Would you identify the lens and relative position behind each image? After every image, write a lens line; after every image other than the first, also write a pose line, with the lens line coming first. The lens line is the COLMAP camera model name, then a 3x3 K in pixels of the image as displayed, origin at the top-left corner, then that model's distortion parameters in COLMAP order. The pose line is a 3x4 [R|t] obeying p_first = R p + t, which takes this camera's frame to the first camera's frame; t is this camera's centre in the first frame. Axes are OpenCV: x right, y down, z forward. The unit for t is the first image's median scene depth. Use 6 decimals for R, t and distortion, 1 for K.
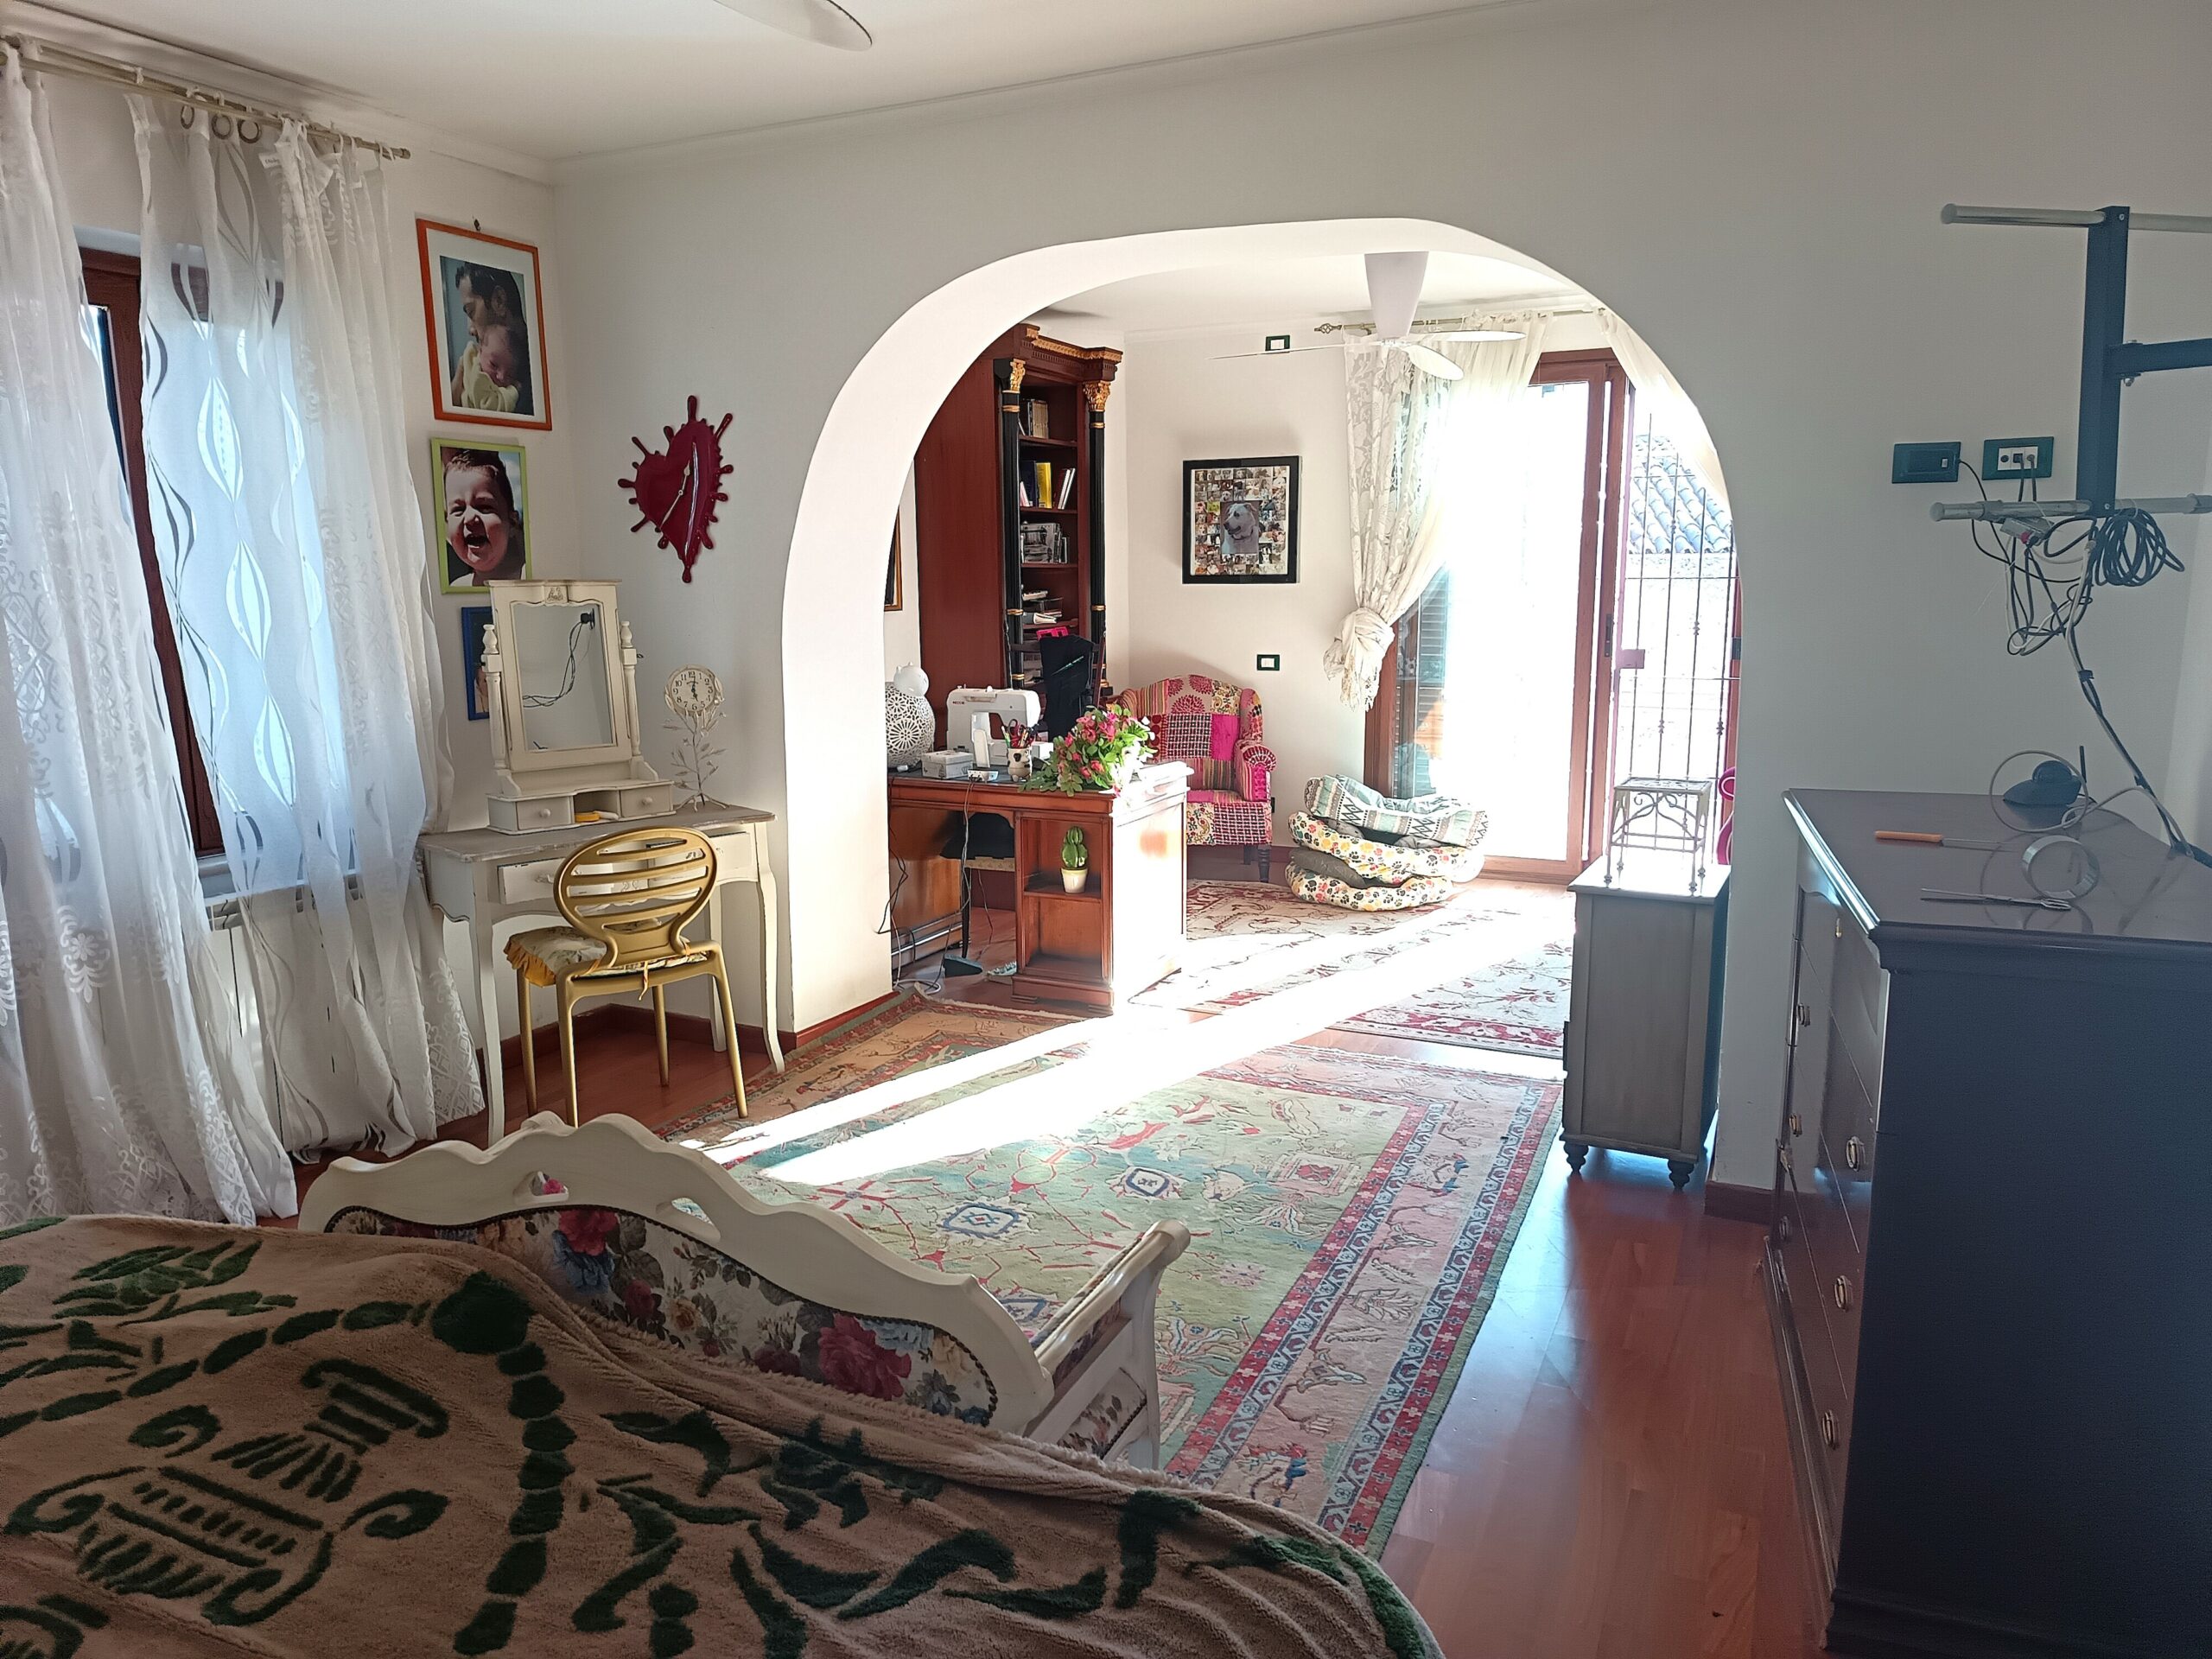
lens RADIAL K [[1535.7, 0, 1113.5], [0, 1535.7, 840.5], [0, 0, 1]] dist [0.007374, 0.000854]
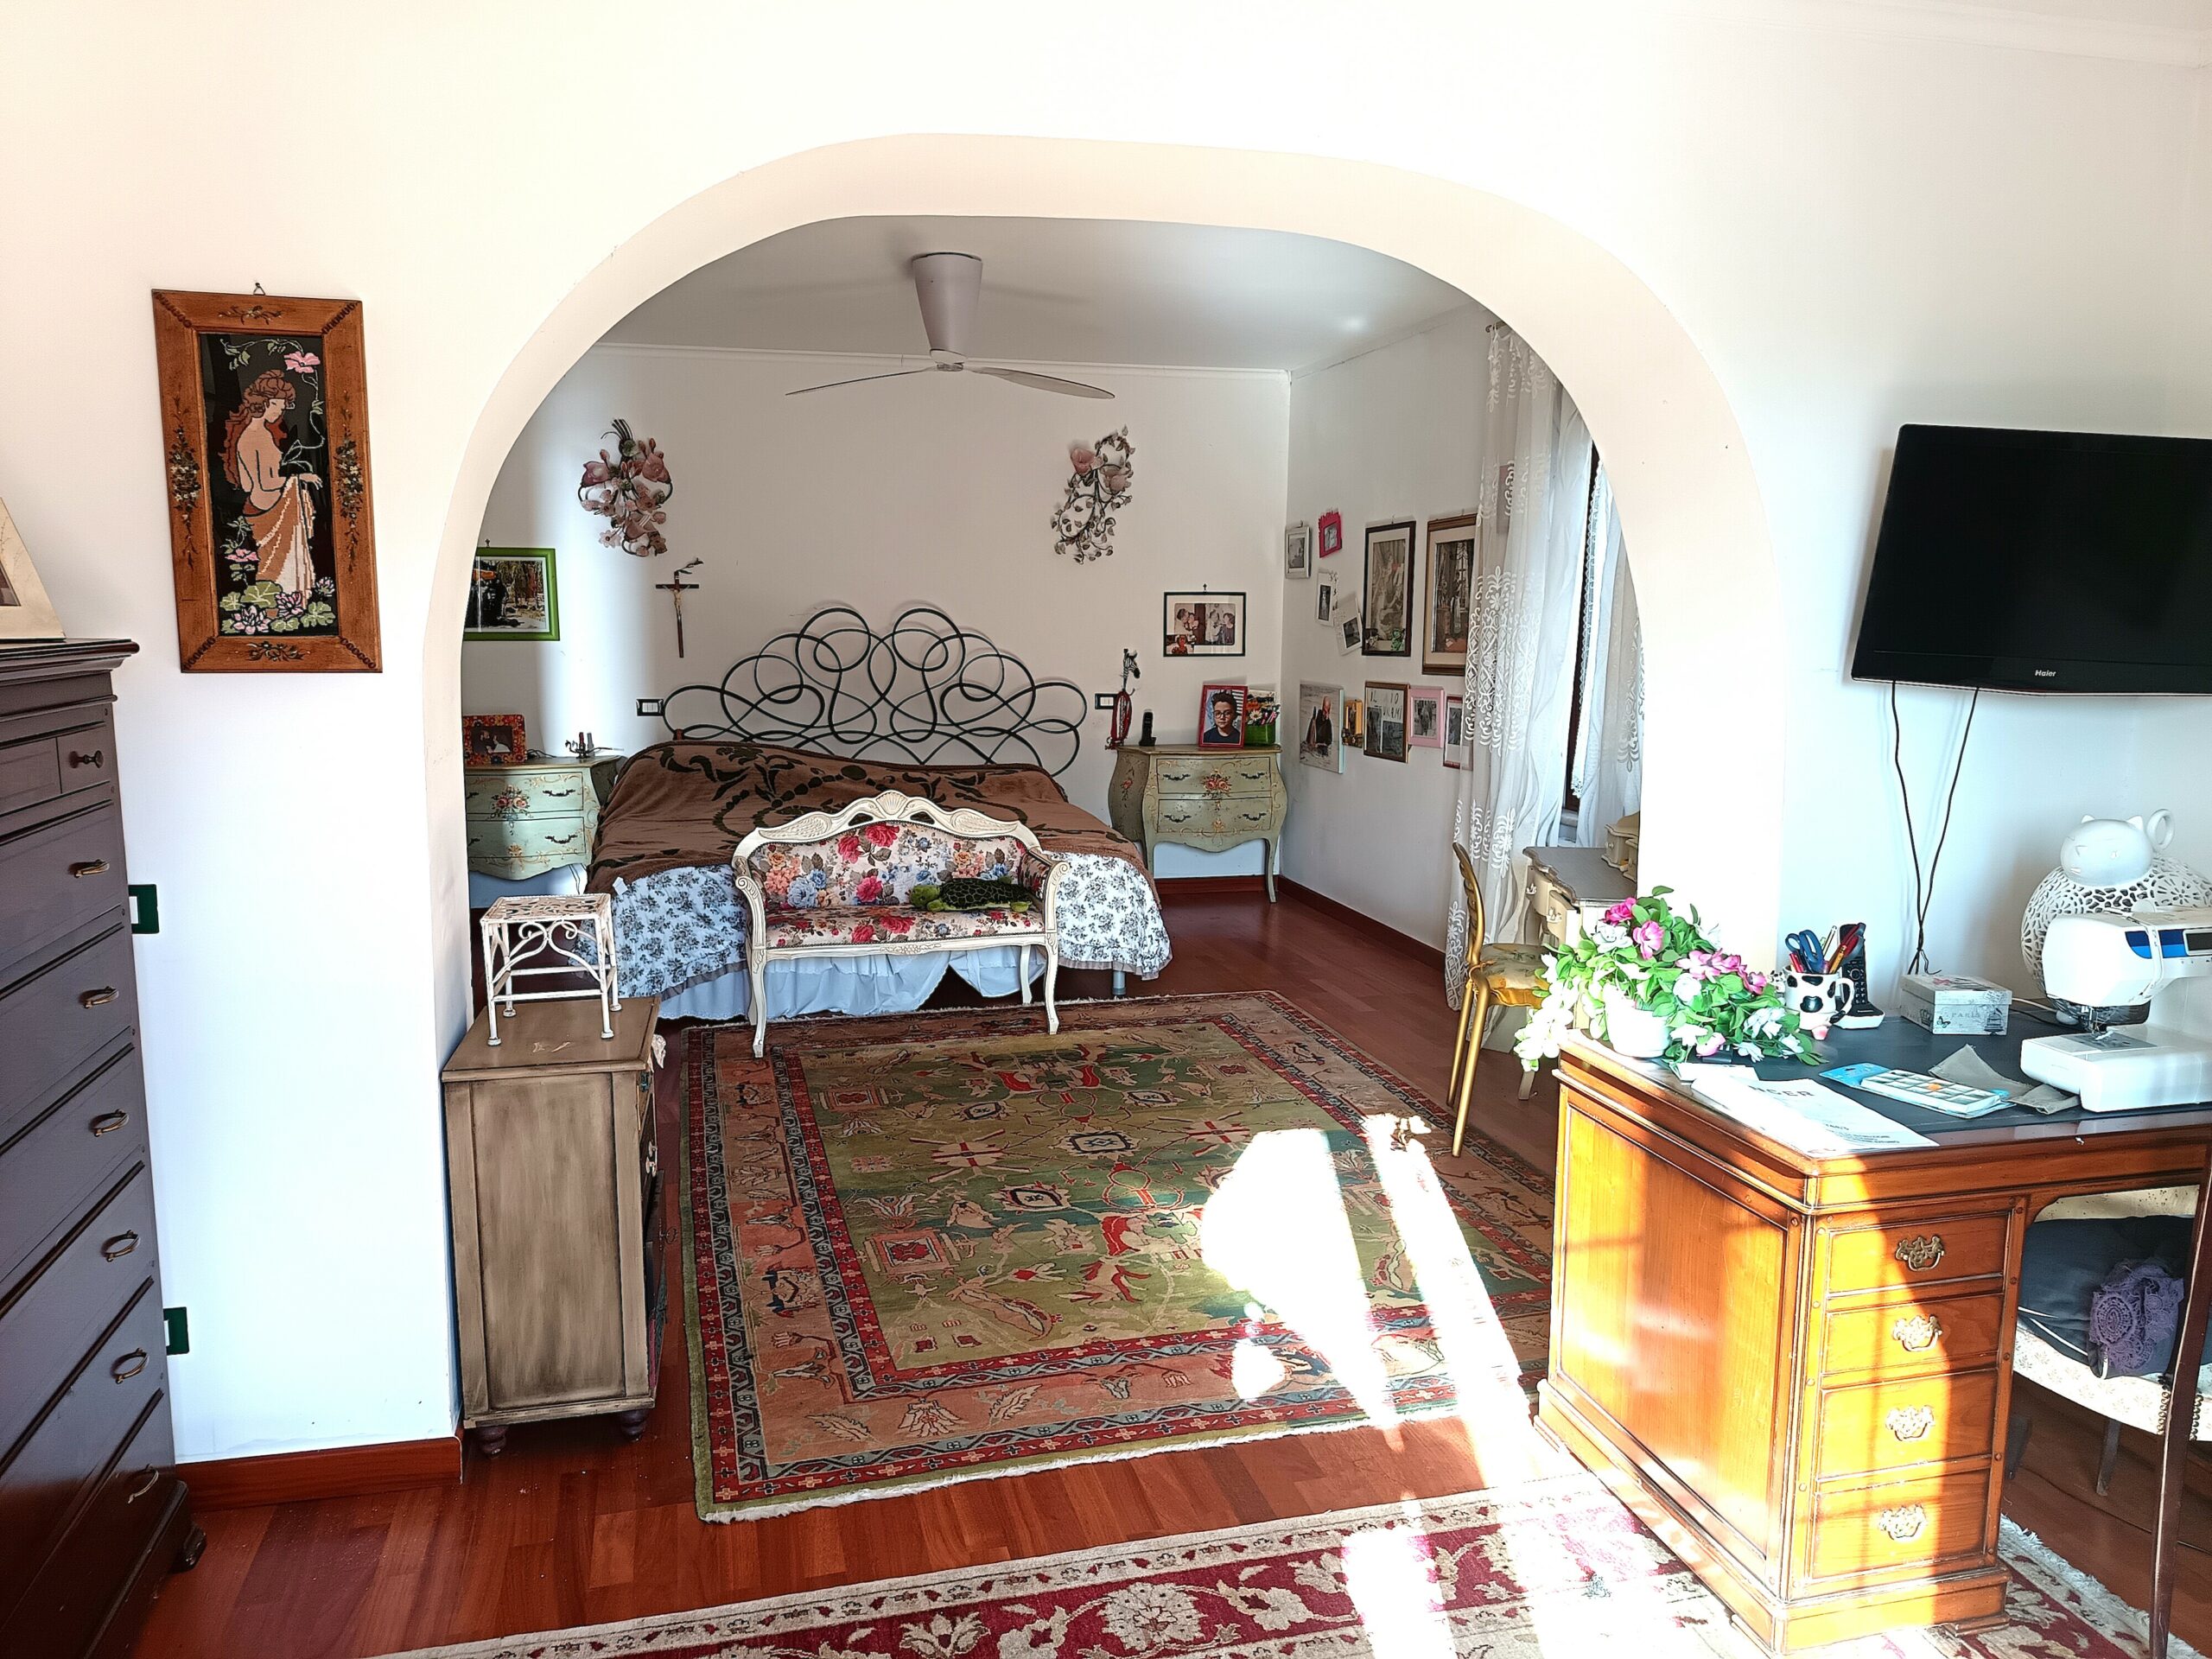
lens RADIAL K [[1535.7, 0, 1110.4], [0, 1535.7, 827.6], [0, 0, 1]] dist [0.007374, 0.000854]
pose [[-0.769626, 0.100653, -0.630511, 0.566593], [-0.110883, 0.951422, 0.287231, -0.299586], [0.628793, 0.290974, -0.721078, 1.567317]]
